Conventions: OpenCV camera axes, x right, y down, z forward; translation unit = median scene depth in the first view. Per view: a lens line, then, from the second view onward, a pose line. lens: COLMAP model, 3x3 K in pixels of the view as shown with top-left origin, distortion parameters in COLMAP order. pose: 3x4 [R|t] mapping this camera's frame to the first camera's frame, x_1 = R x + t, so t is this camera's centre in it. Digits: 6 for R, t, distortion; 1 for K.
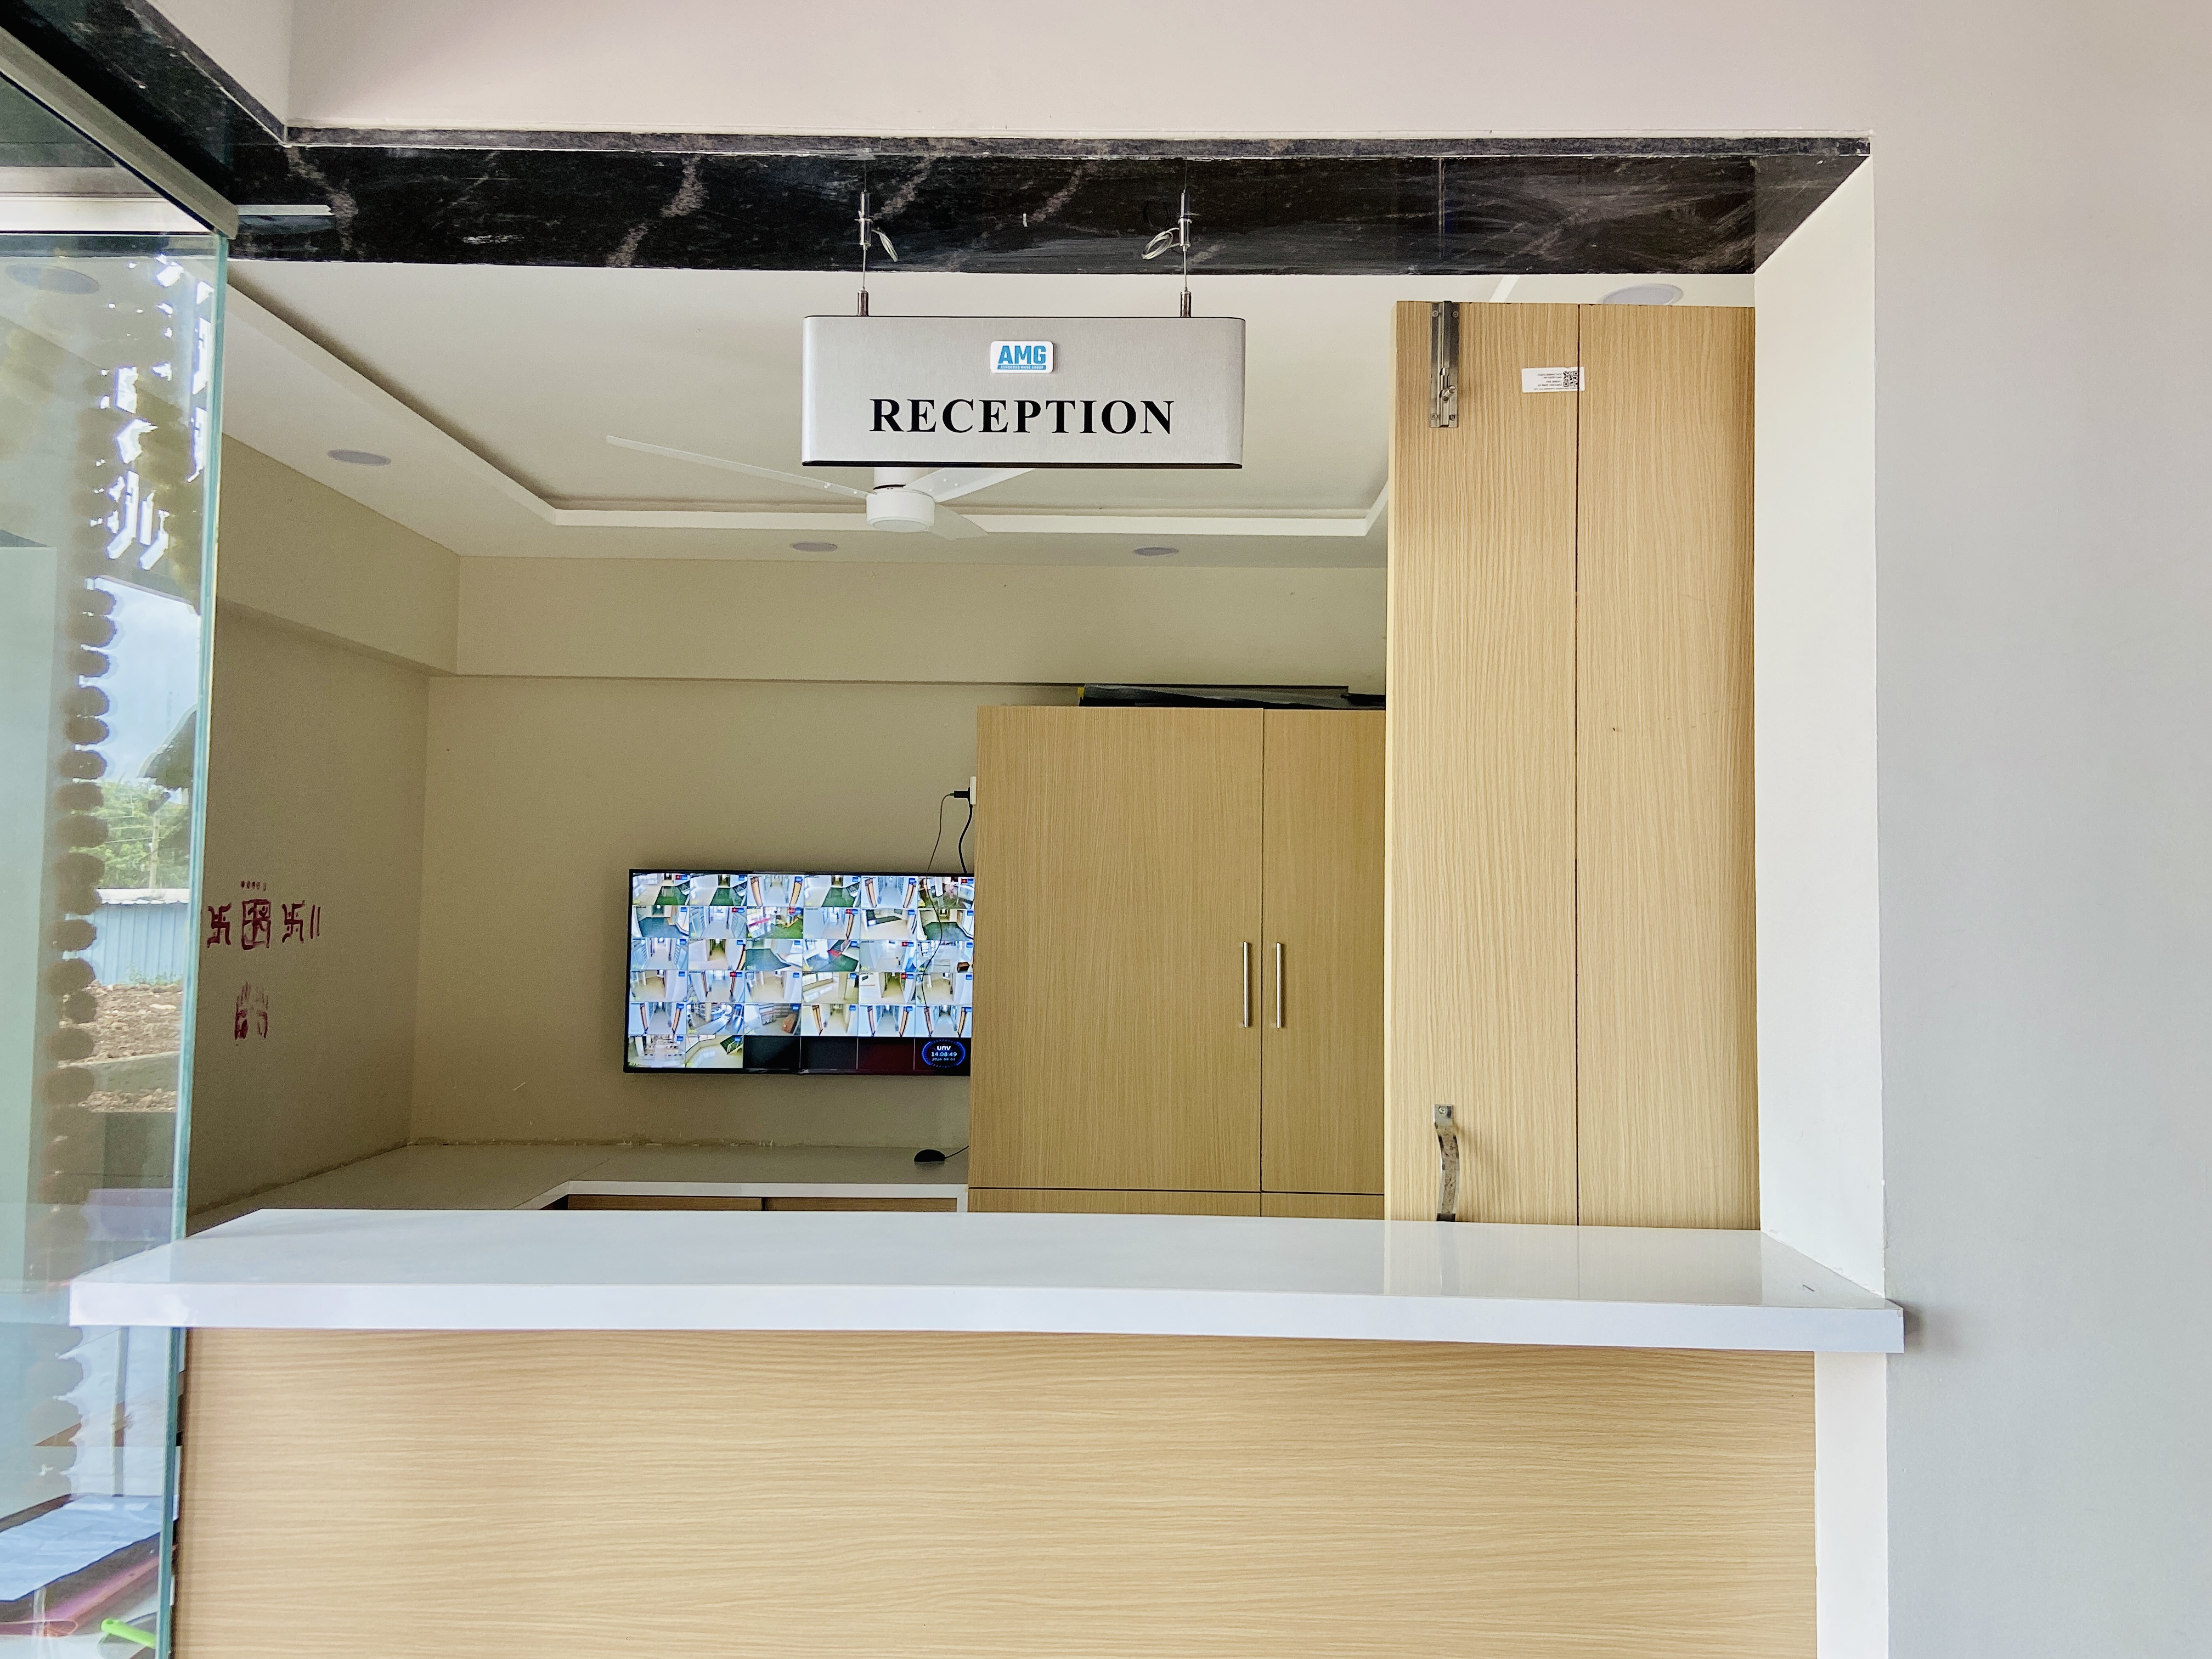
lens RADIAL K [[1704.8, 0, 1114.1], [0, 1704.8, 824.4], [0, 0, 1]] dist [0.090140, -0.086489]
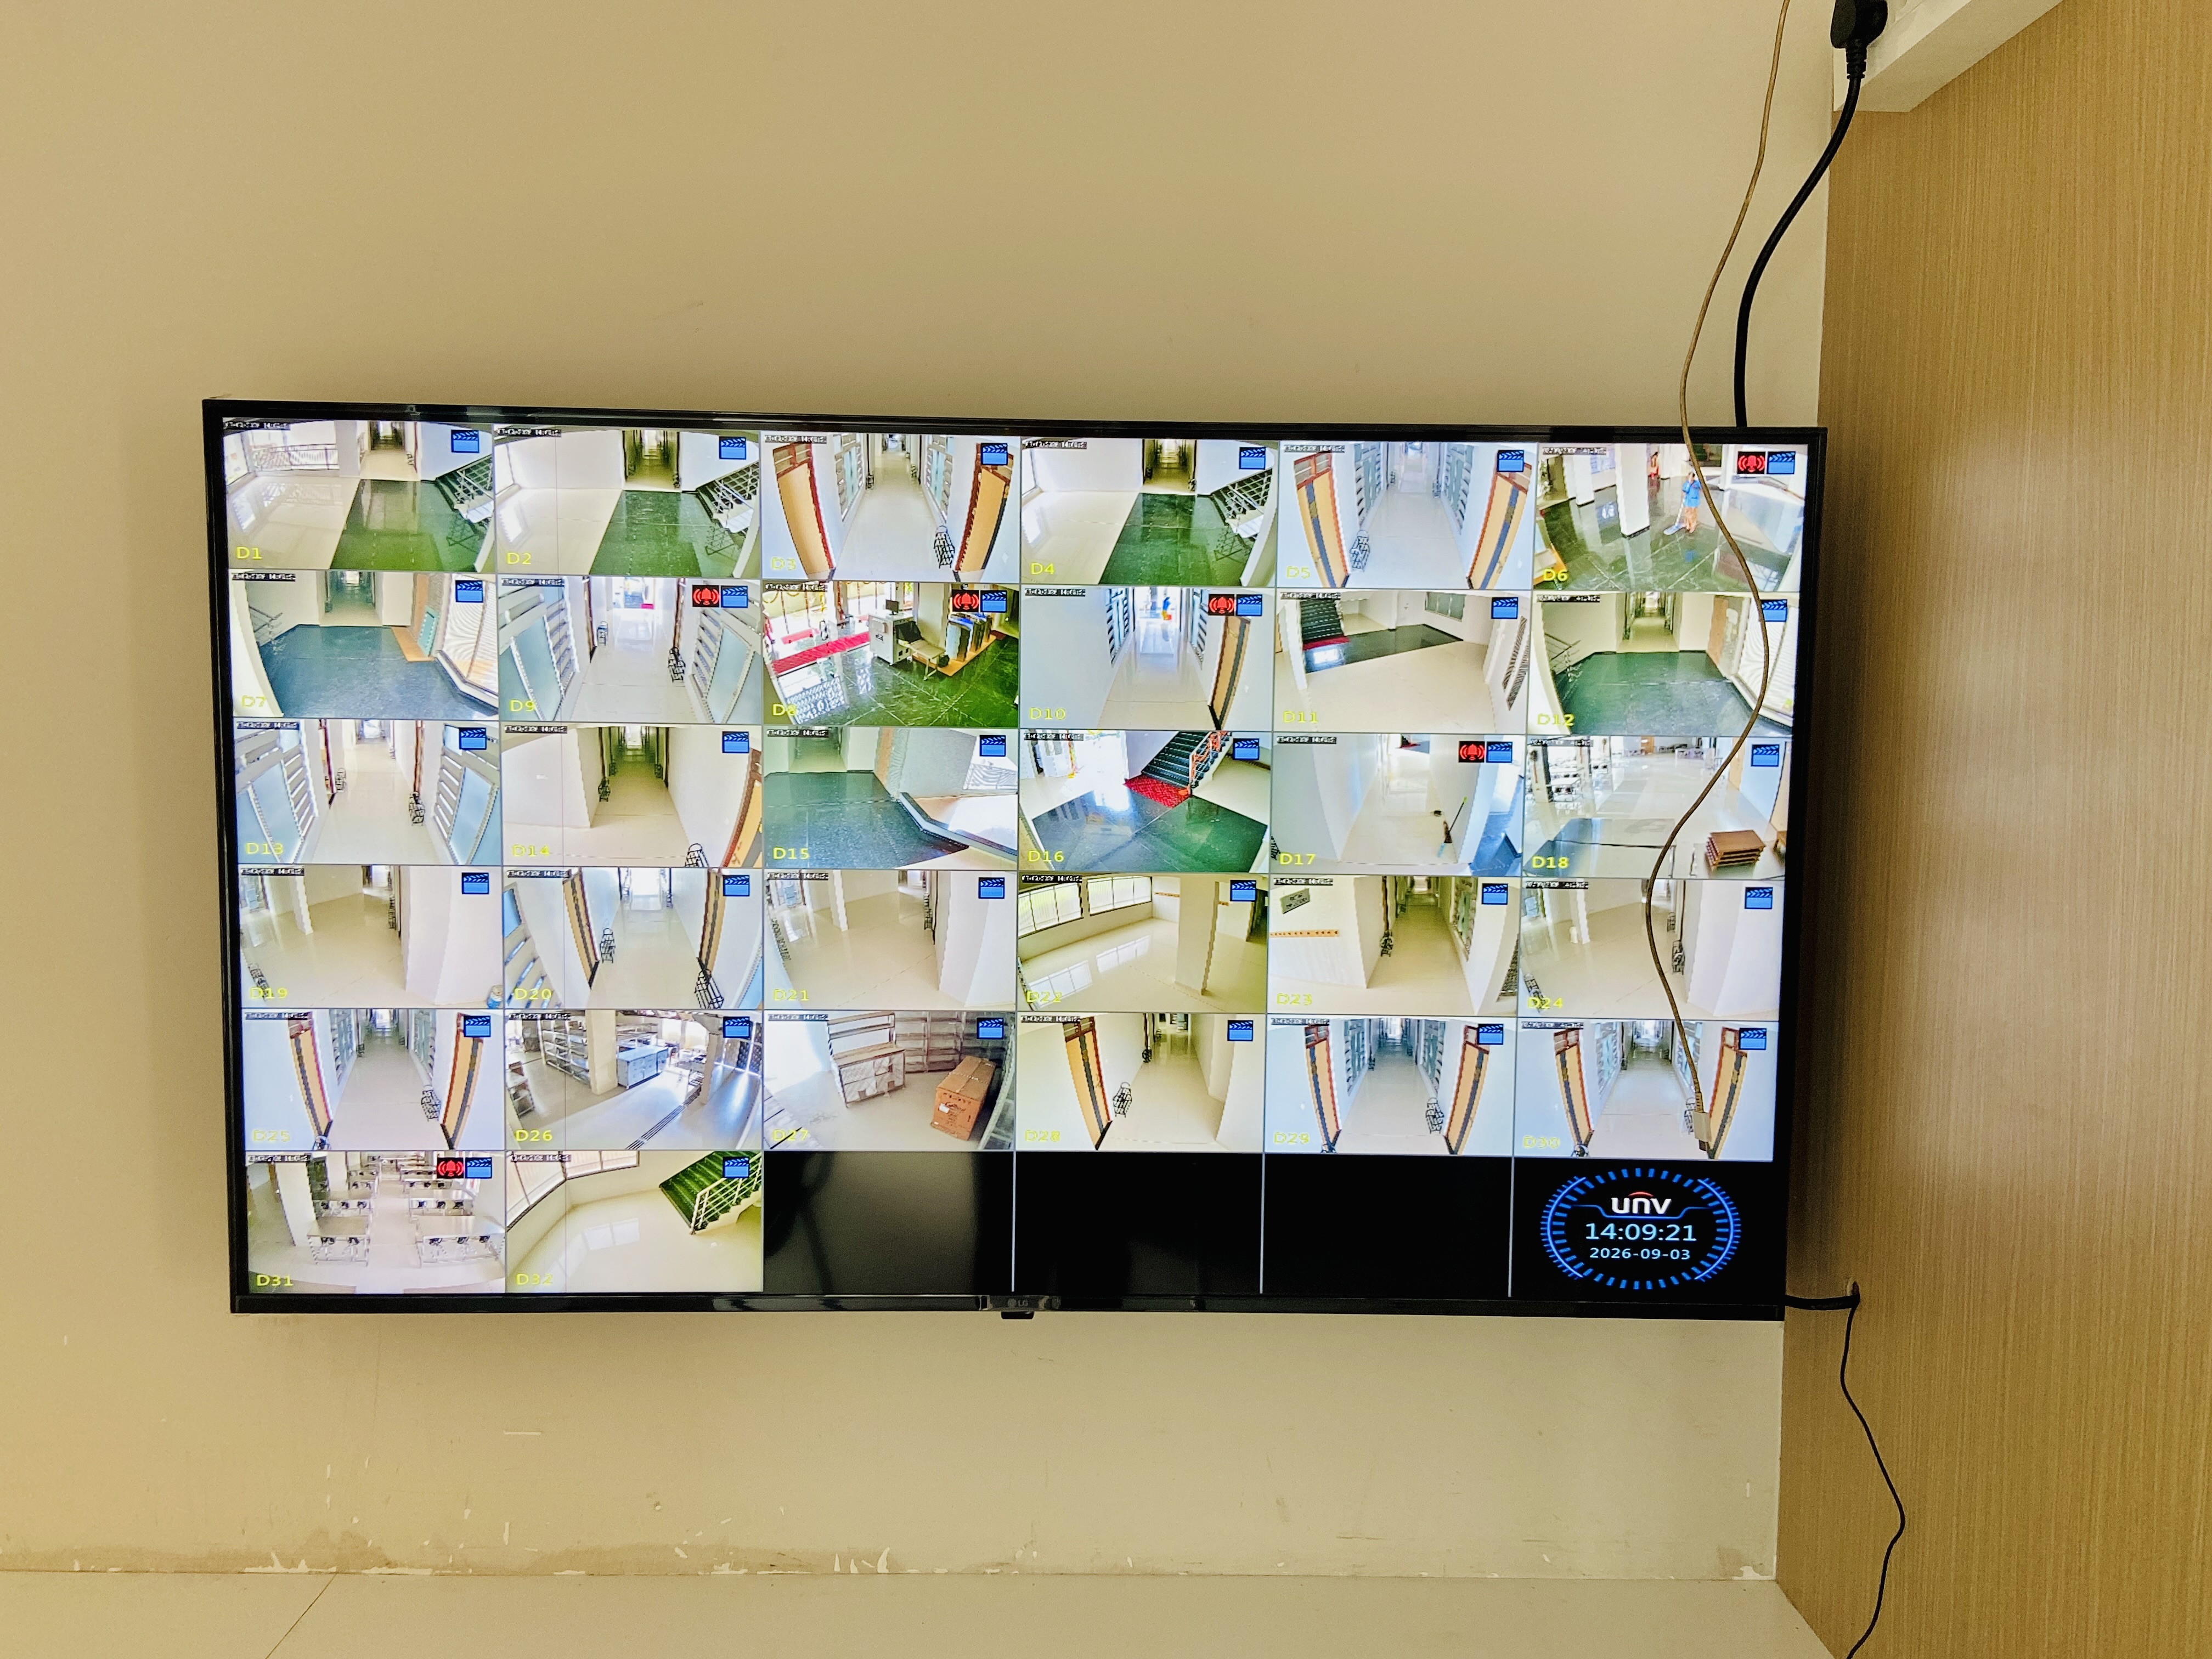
lens RADIAL K [[1704.8, 0, 1103.9], [0, 1704.8, 835.7], [0, 0, 1]] dist [0.090140, -0.086489]
pose [[0.999409, -0.002719, 0.034277, -0.178583], [-0.001785, 0.991421, 0.130692, 0.051745], [-0.034338, -0.130676, 0.990830, 0.777659]]
